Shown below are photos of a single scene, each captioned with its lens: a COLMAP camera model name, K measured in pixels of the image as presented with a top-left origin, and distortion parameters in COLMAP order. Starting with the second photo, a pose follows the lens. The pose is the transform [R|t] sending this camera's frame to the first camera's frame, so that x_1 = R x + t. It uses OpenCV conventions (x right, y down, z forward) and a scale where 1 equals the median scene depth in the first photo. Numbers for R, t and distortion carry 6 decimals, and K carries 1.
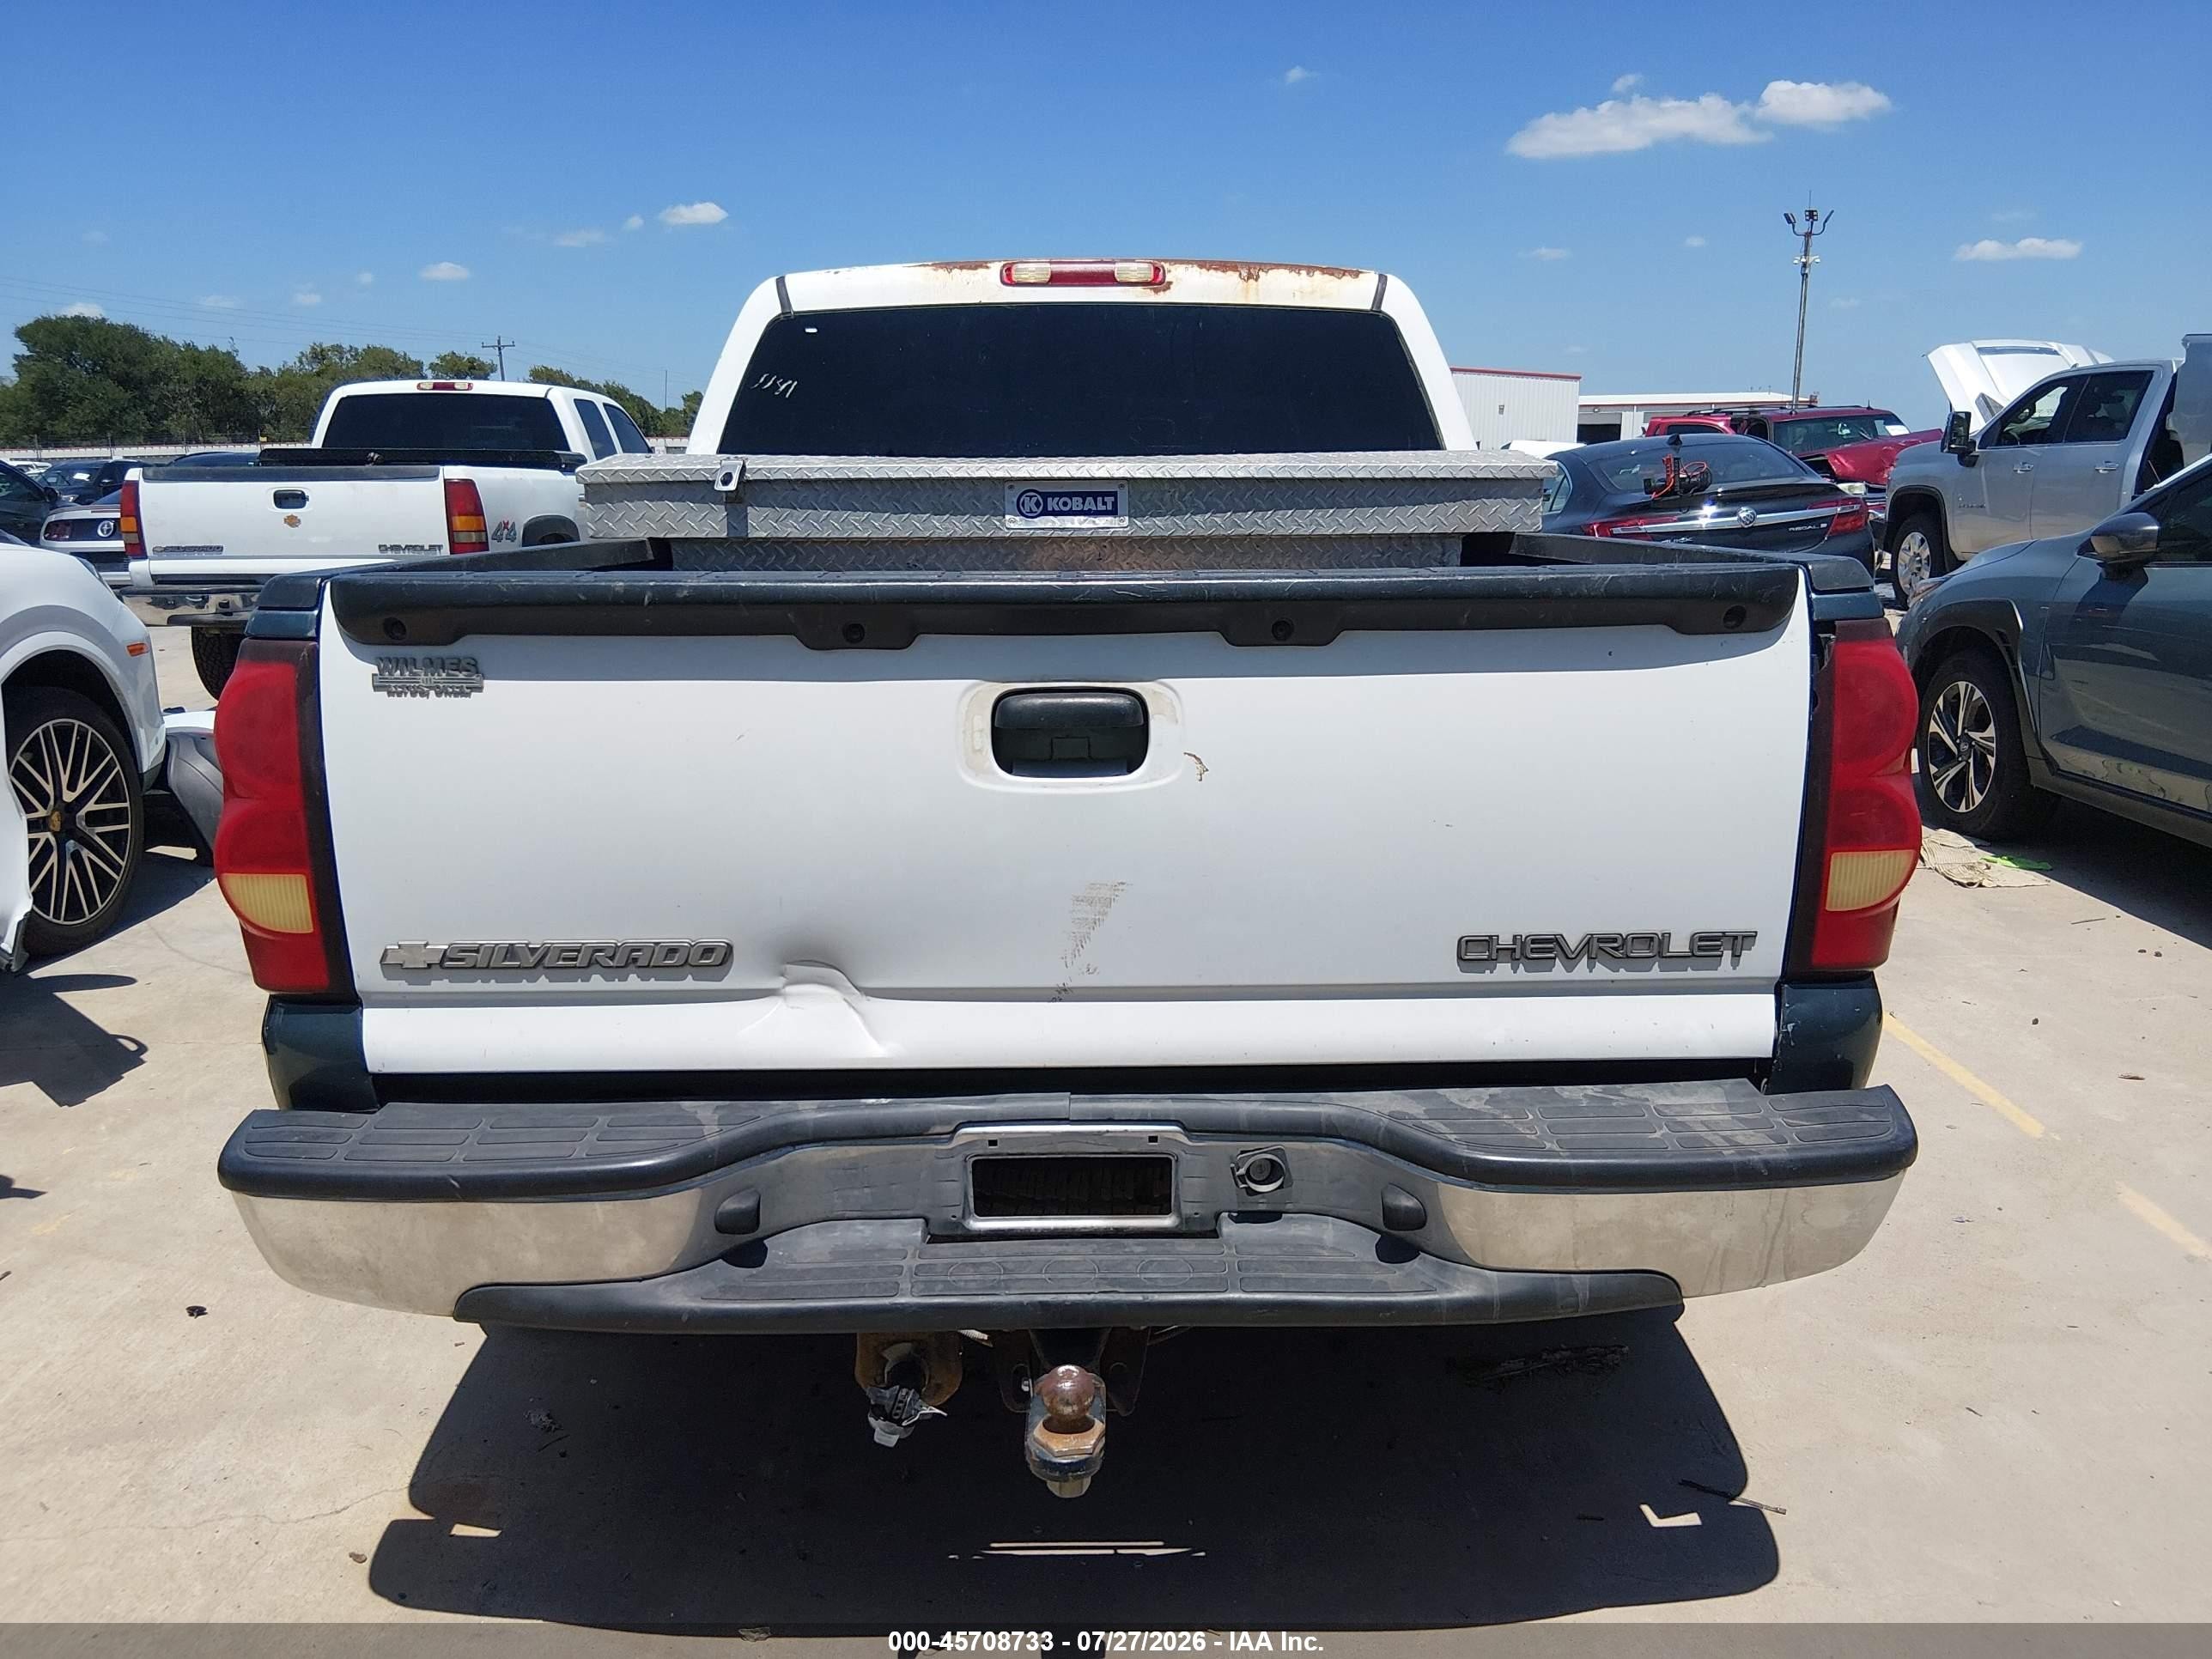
lens RADIAL K [[1659.8, 0, 1121.9], [0, 1659.8, 825.9], [0, 0, 1]] dist [0.117740, -0.205483]
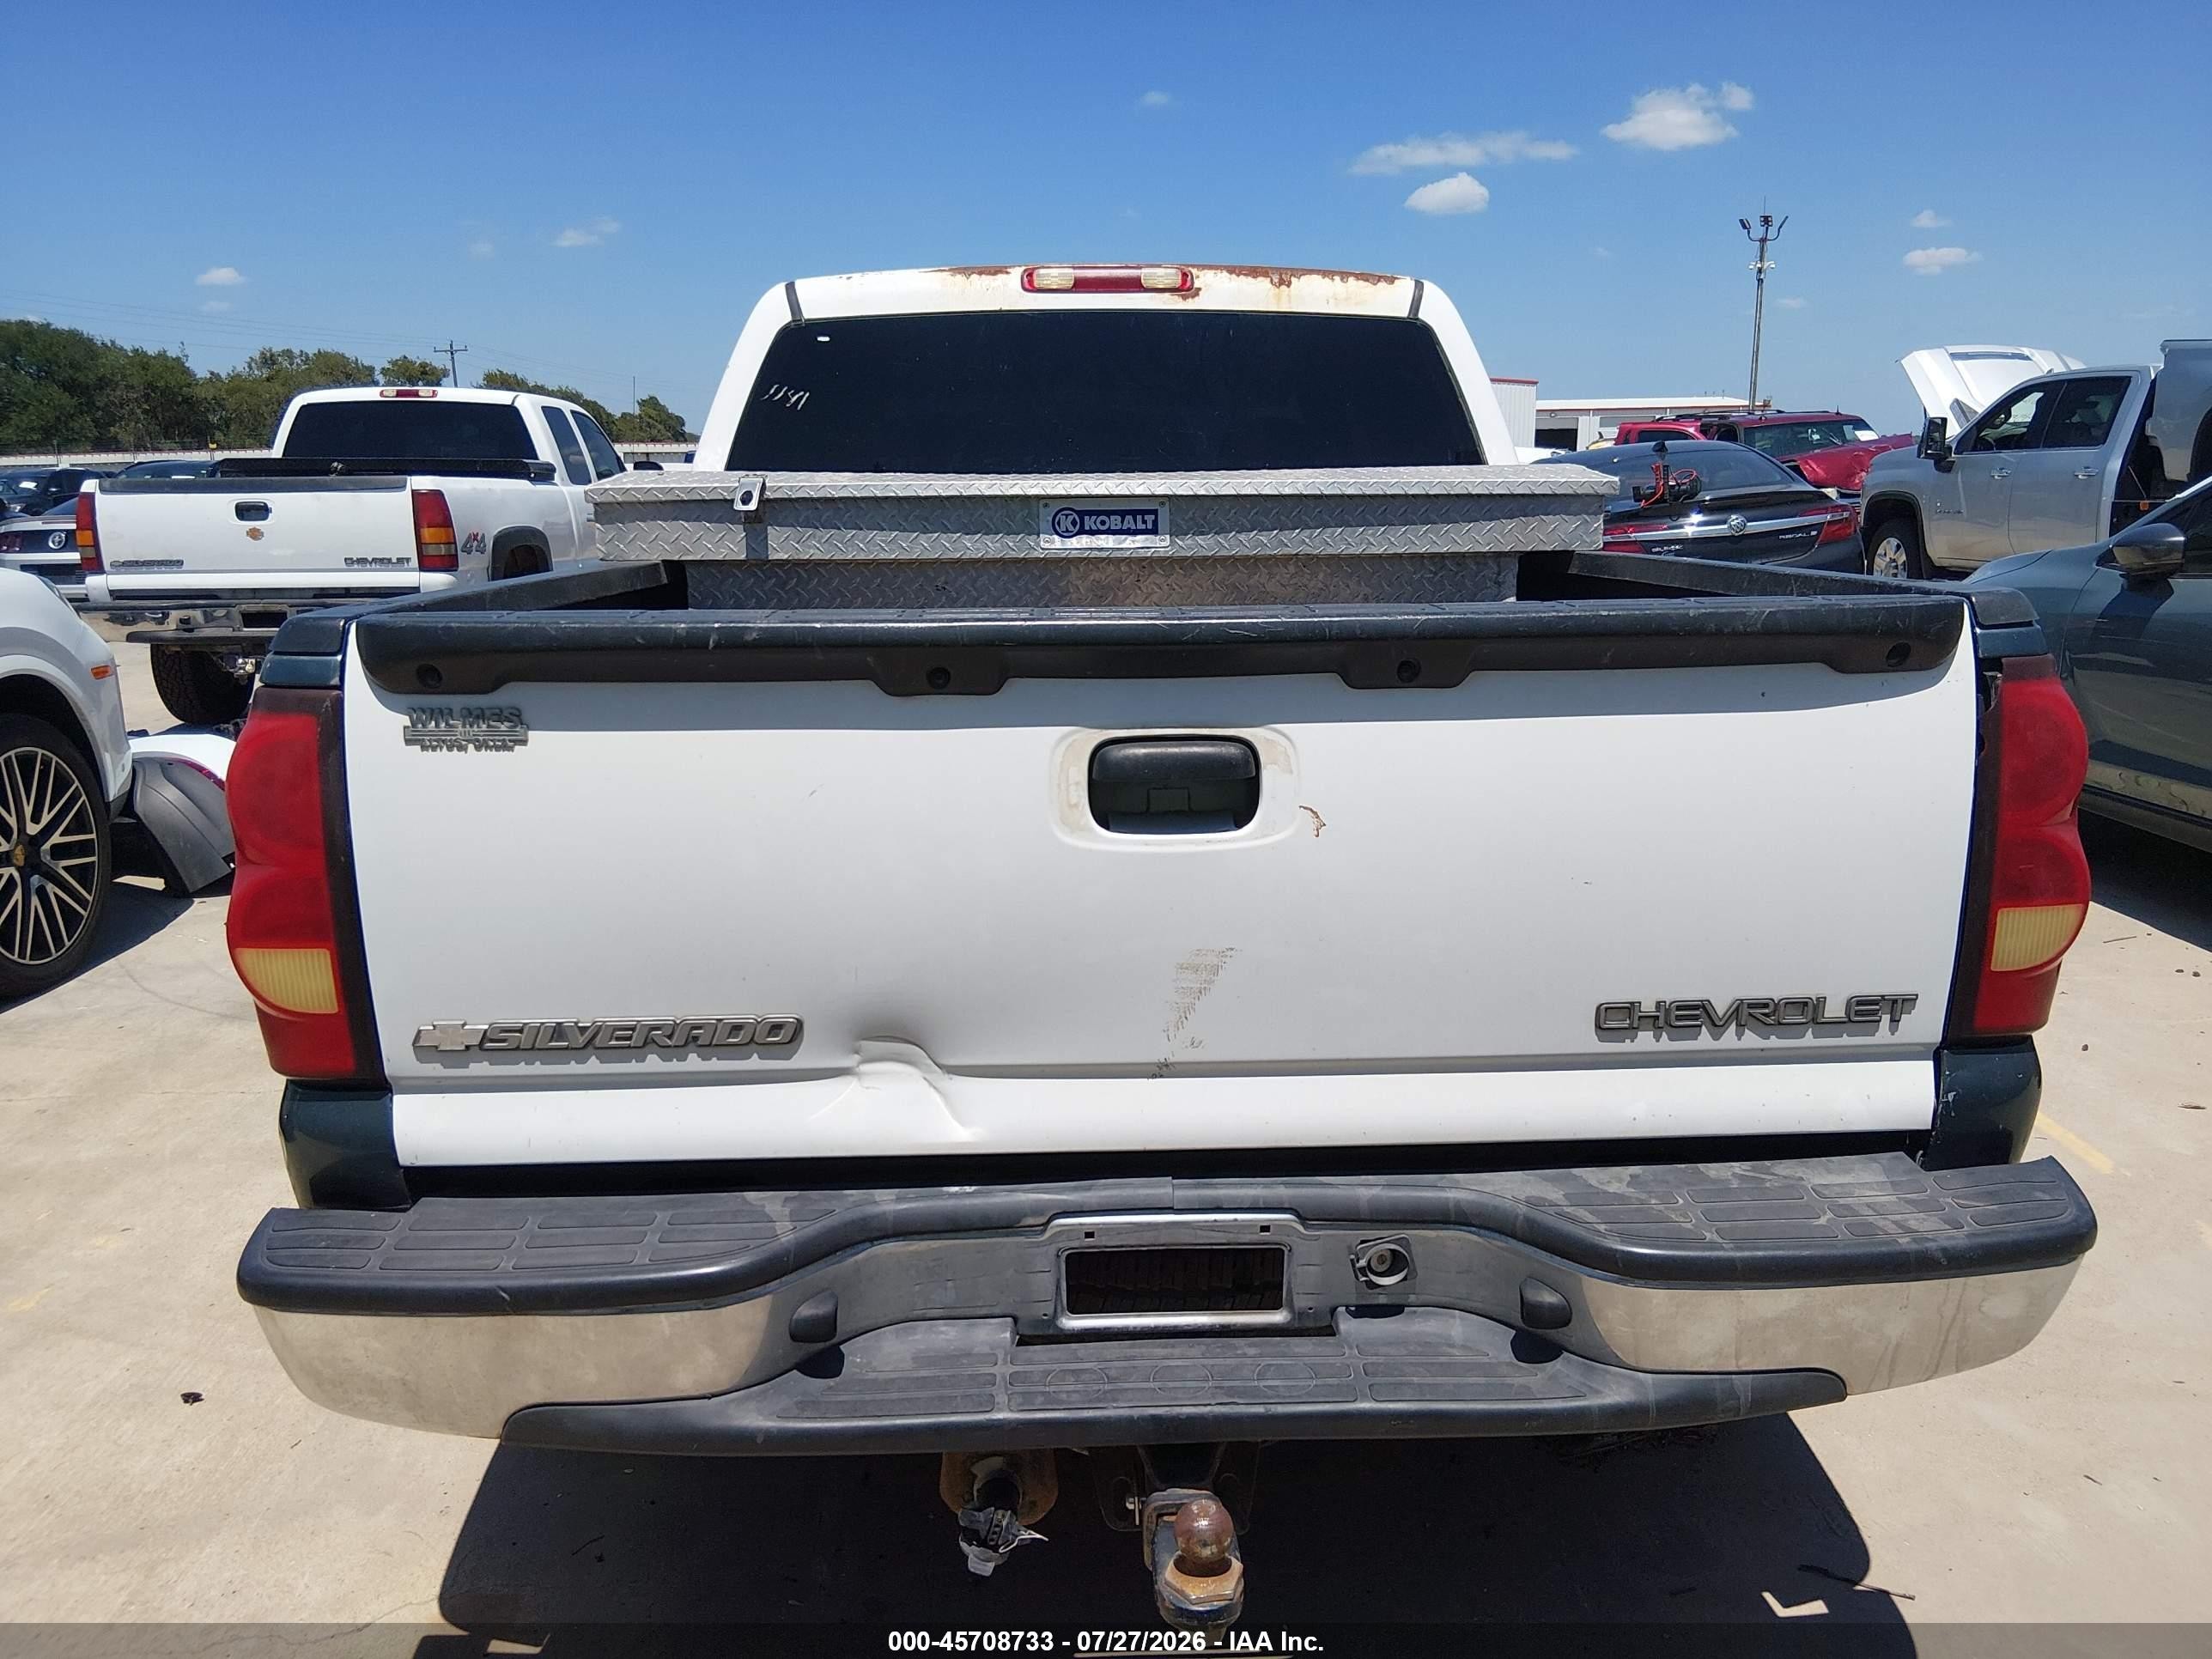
lens RADIAL K [[1656.3, 0, 1121.1], [0, 1656.3, 831.6], [0, 0, 1]] dist [0.107784, -0.190305]
pose [[0.999665, -0.007510, 0.024771, -0.048893], [0.007469, 0.999971, 0.001743, -0.018975], [-0.024783, -0.001557, 0.999692, 0.054578]]
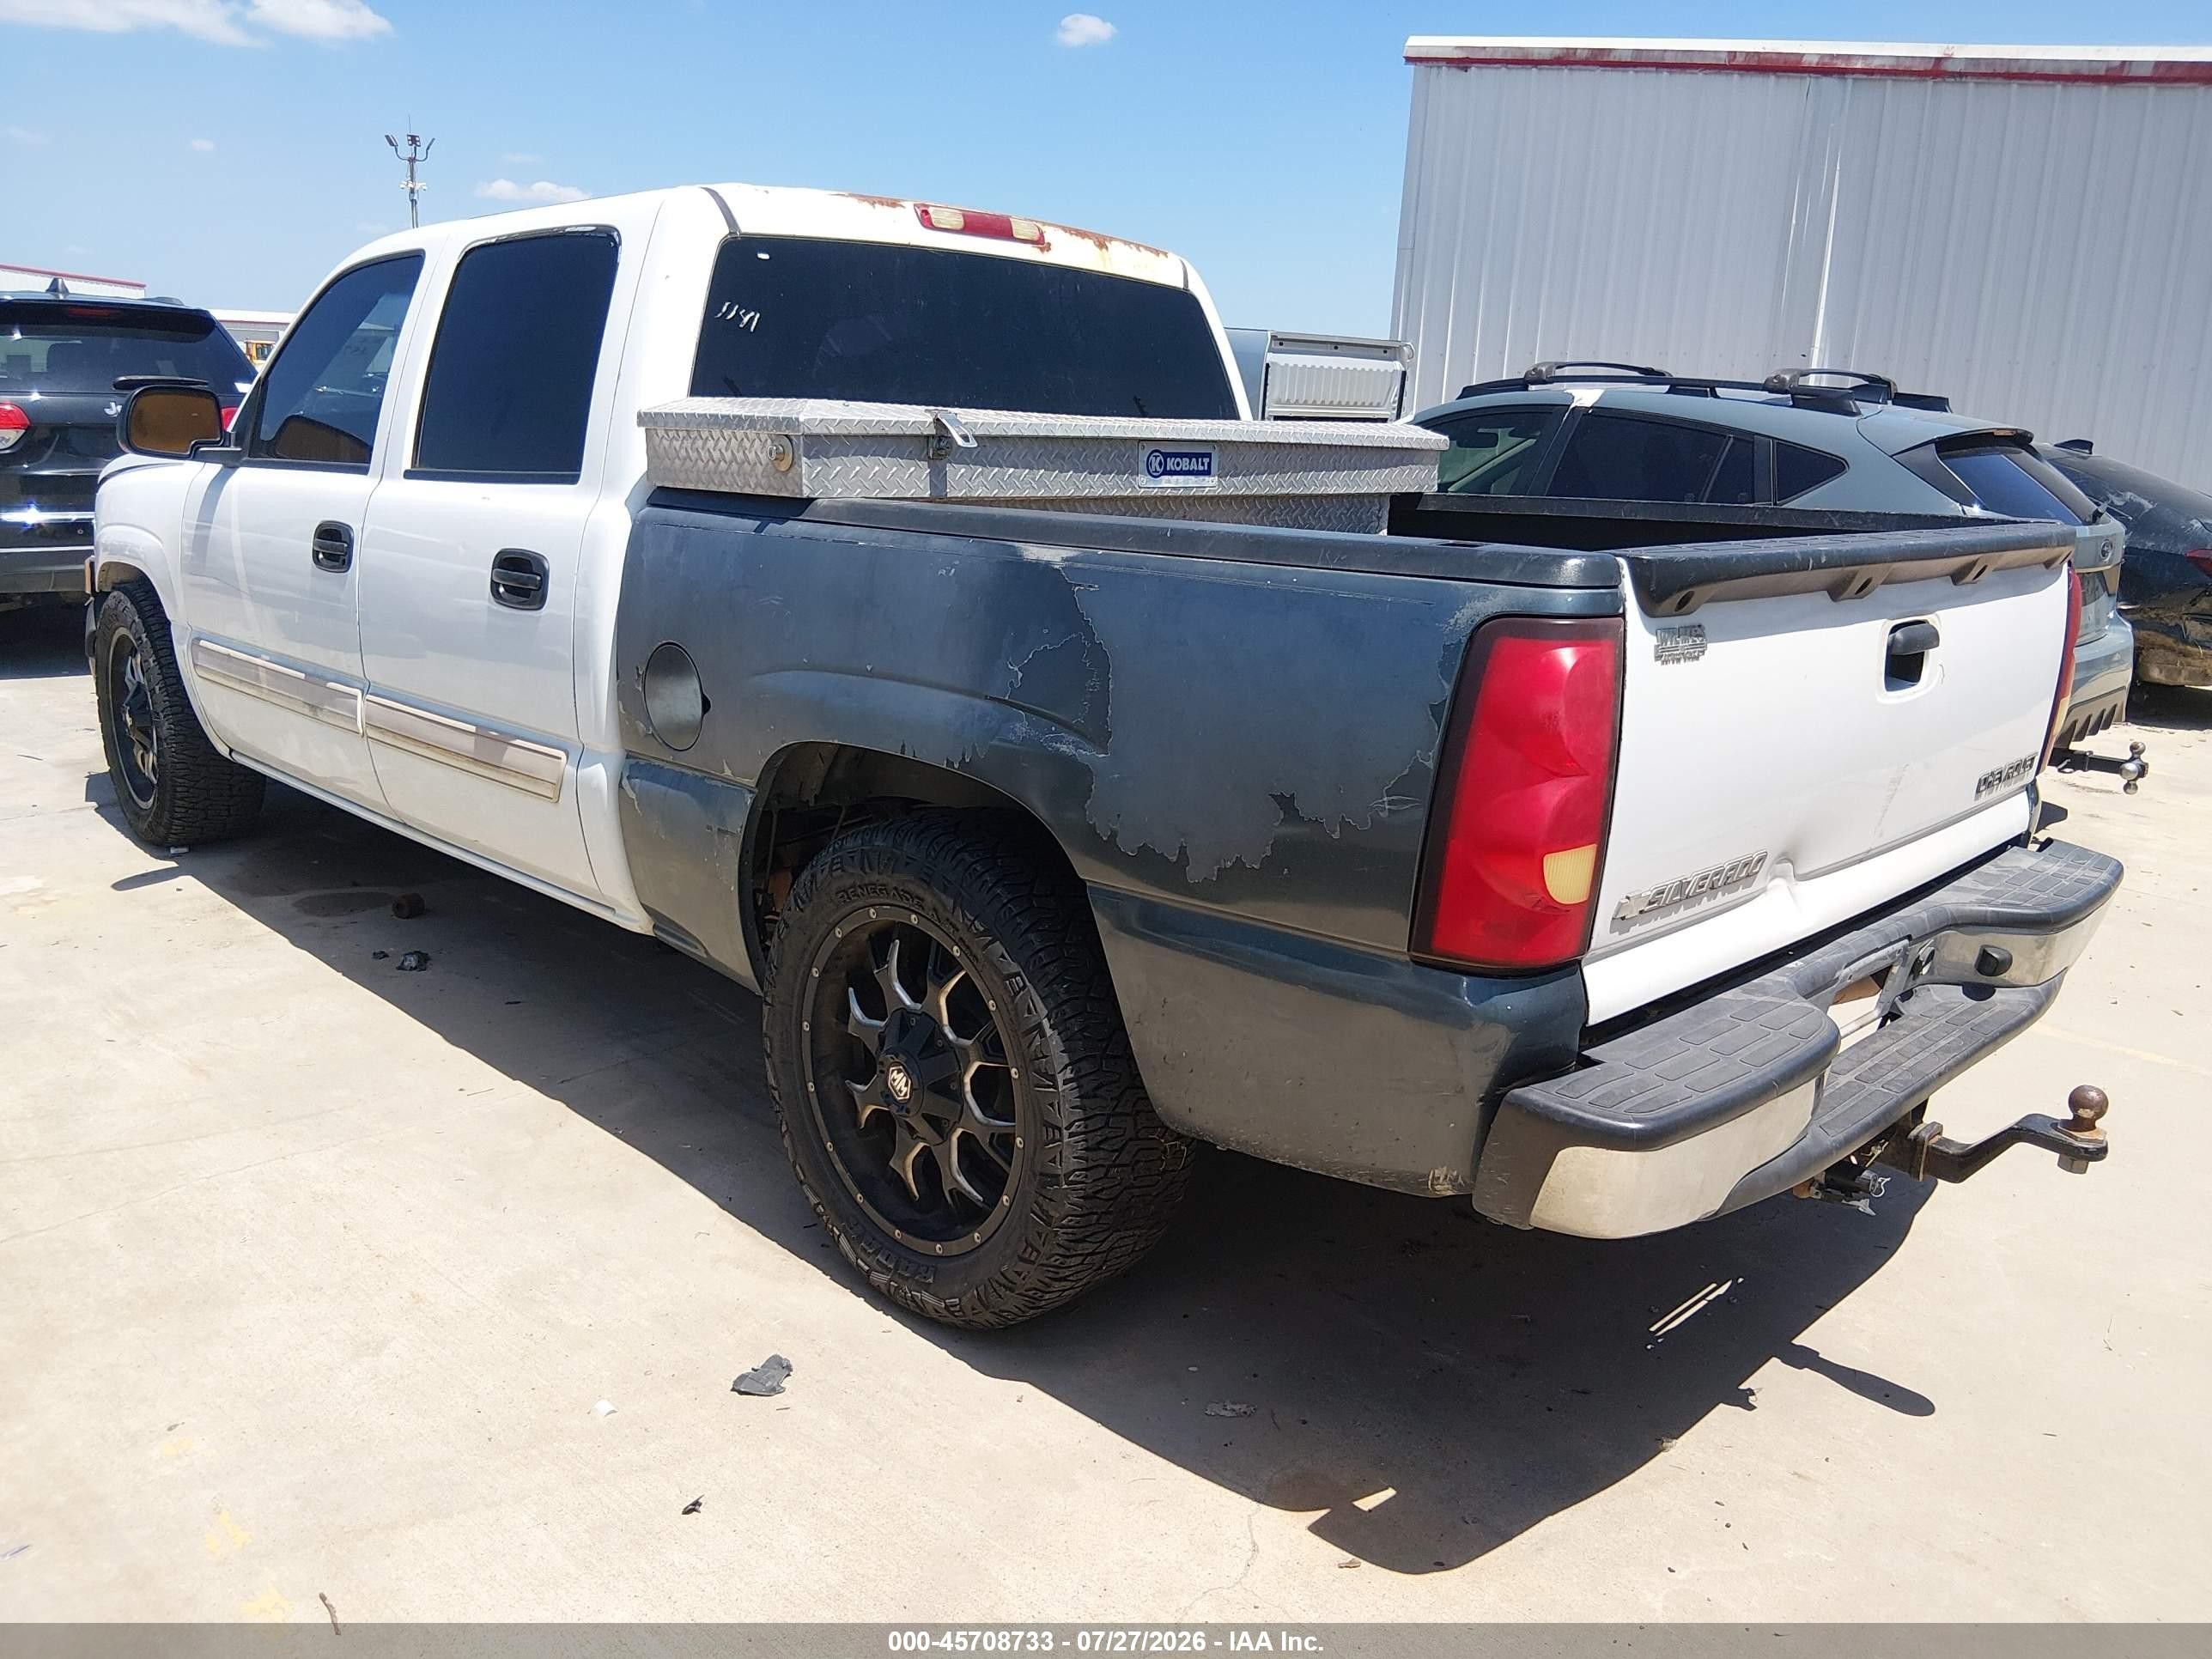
lens RADIAL K [[1659.8, 0, 1121.9], [0, 1659.8, 825.9], [0, 0, 1]] dist [0.117740, -0.205483]
pose [[0.704349, -0.137618, 0.696386, -0.833488], [0.109828, 0.990342, 0.084624, -0.060306], [-0.701306, 0.016878, 0.712661, 0.279605]]
